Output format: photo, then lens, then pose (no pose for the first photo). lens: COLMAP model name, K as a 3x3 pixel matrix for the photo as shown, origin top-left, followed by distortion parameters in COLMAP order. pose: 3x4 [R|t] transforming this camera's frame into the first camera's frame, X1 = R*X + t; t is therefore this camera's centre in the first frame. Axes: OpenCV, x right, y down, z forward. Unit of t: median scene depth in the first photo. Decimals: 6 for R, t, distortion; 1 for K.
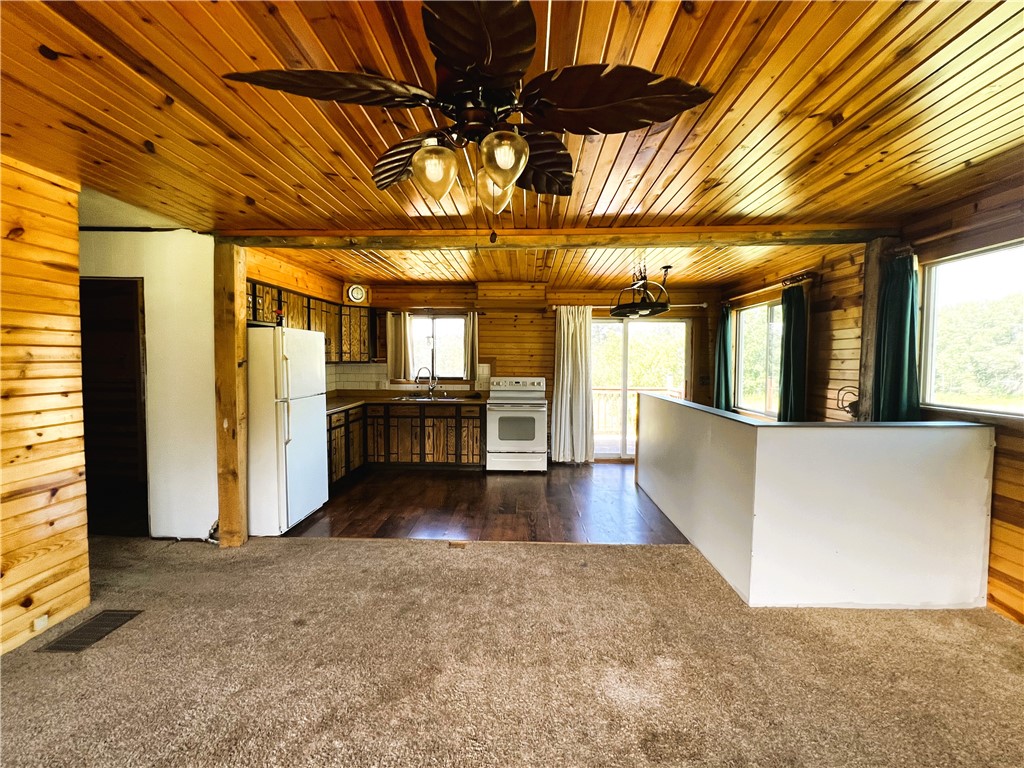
lens RADIAL K [[462.1, 0, 513.3], [0, 462.1, 384.0], [0, 0, 1]] dist [-0.000890, -0.000011]
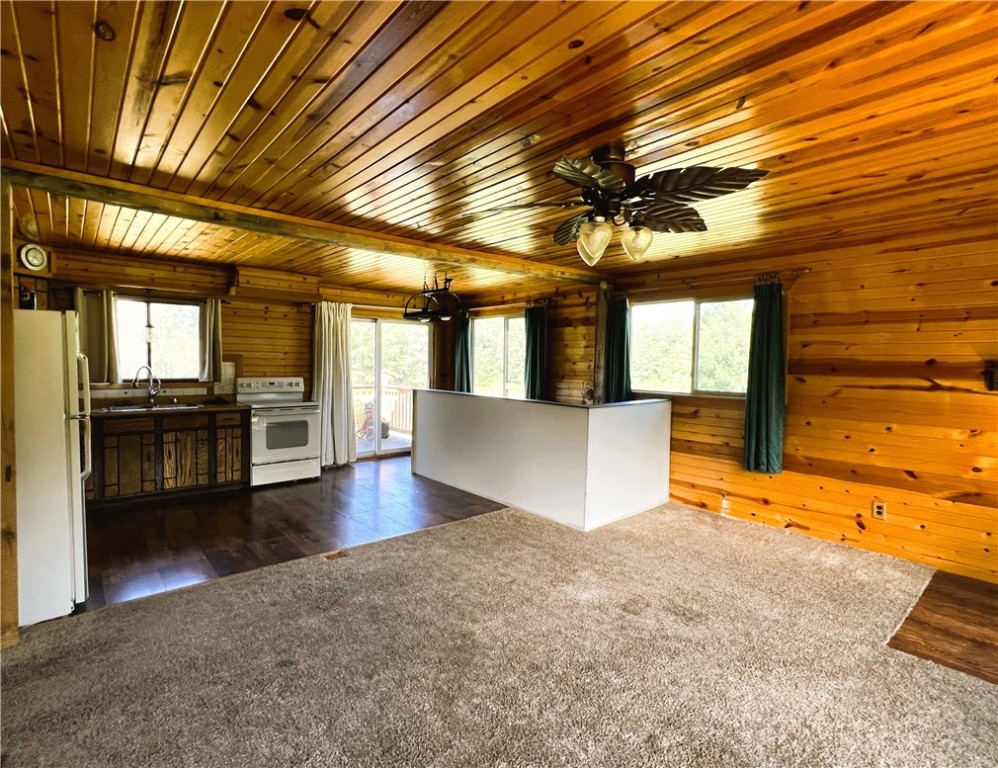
lens RADIAL K [[490.5, 0, 497.6], [0, 490.5, 383.9], [0, 0, 1]] dist [-0.002870, 0.000732]
pose [[0.735837, -0.025861, 0.676664, -0.335315], [0.021846, 0.999657, 0.014448, -0.007046], [-0.676806, 0.004151, 0.736150, 0.018926]]
